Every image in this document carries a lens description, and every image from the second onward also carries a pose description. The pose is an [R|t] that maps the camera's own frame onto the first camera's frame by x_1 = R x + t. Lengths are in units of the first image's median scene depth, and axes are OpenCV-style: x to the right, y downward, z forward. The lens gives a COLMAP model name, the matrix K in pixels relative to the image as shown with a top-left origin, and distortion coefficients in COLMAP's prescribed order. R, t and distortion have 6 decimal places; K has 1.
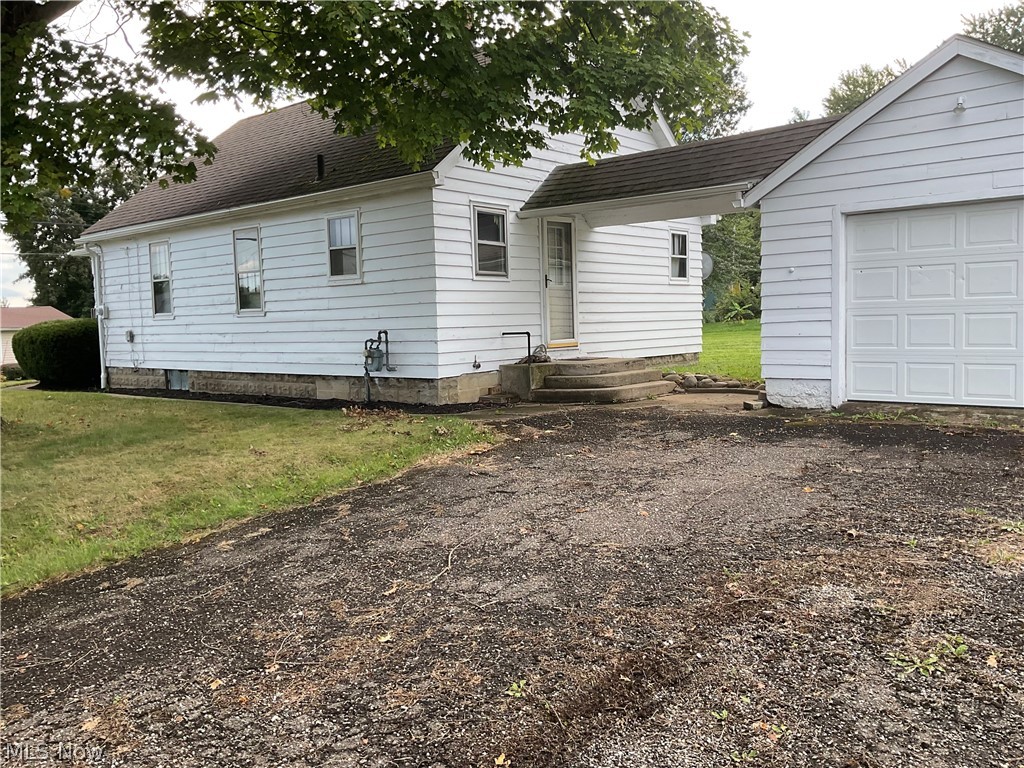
lens RADIAL K [[845.1, 0, 506.0], [0, 845.1, 379.4], [0, 0, 1]] dist [0.089999, -0.188056]
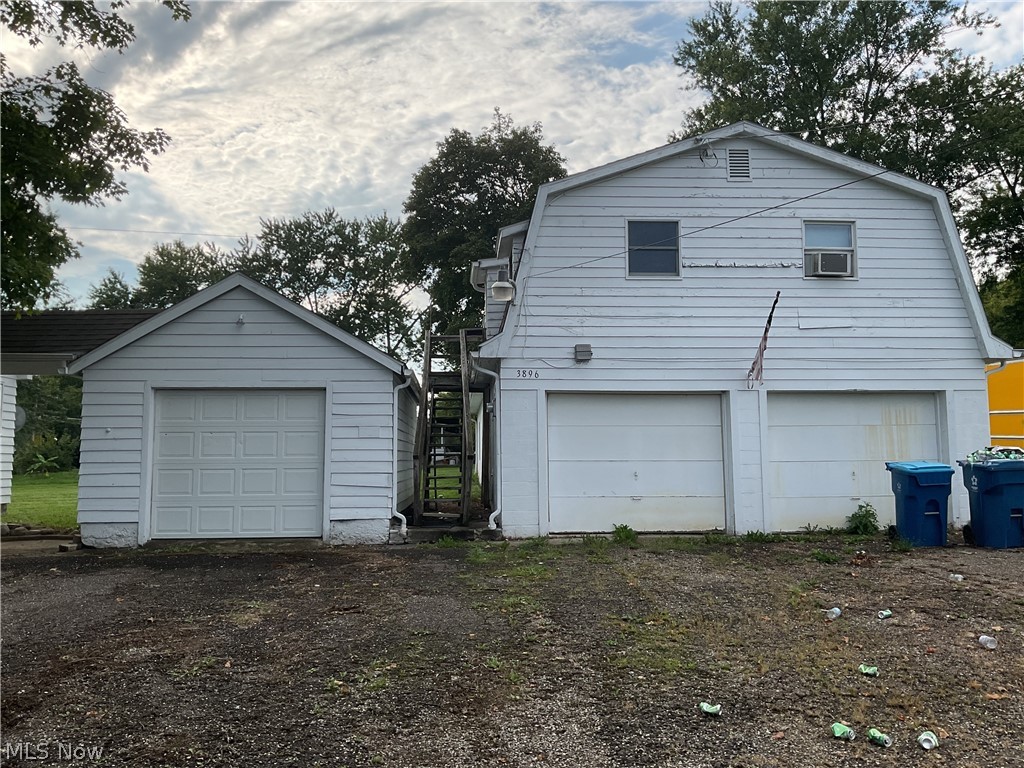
lens RADIAL K [[845.1, 0, 506.0], [0, 845.1, 379.4], [0, 0, 1]] dist [0.089999, -0.188056]
pose [[0.719553, 0.090082, 0.688570, -0.099504], [0.035574, 0.985467, -0.166097, 0.021199], [-0.693526, 0.144011, 0.705892, -0.254535]]
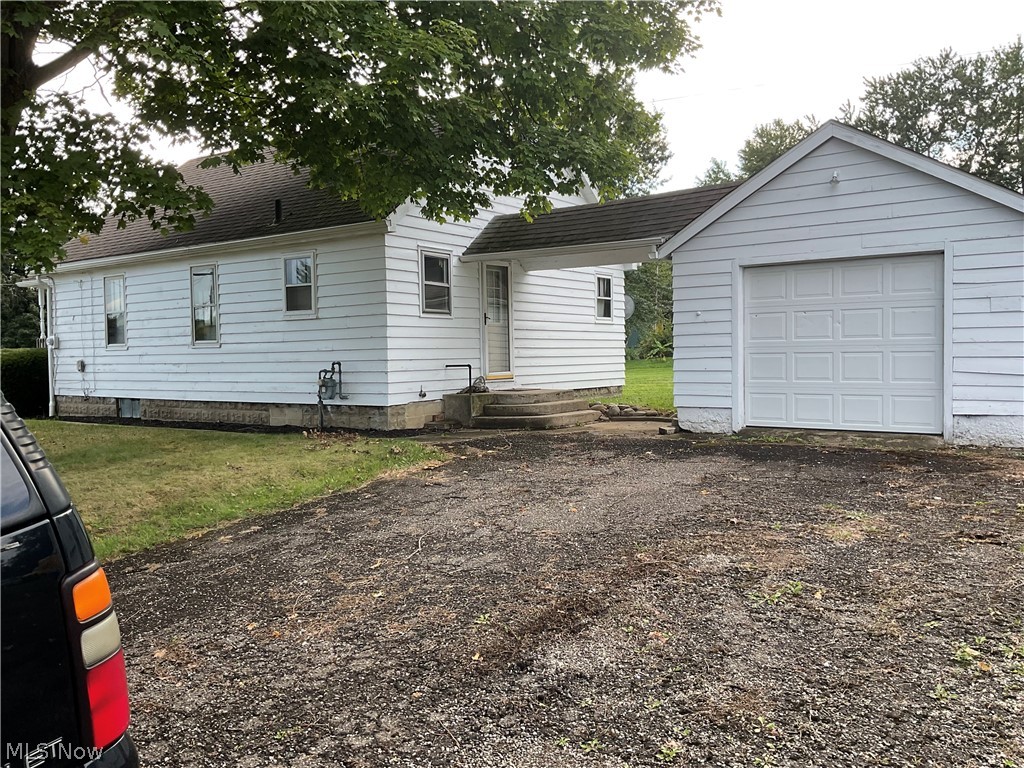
lens RADIAL K [[848.5, 0, 512.0], [0, 848.5, 384.0], [0, 0, 1]] dist [0.069769, -0.142295]
pose [[0.995807, 0.007757, 0.091151, -0.023612], [-0.004453, 0.999327, -0.036397, 0.011509], [-0.091372, 0.035839, 0.995172, -0.131321]]
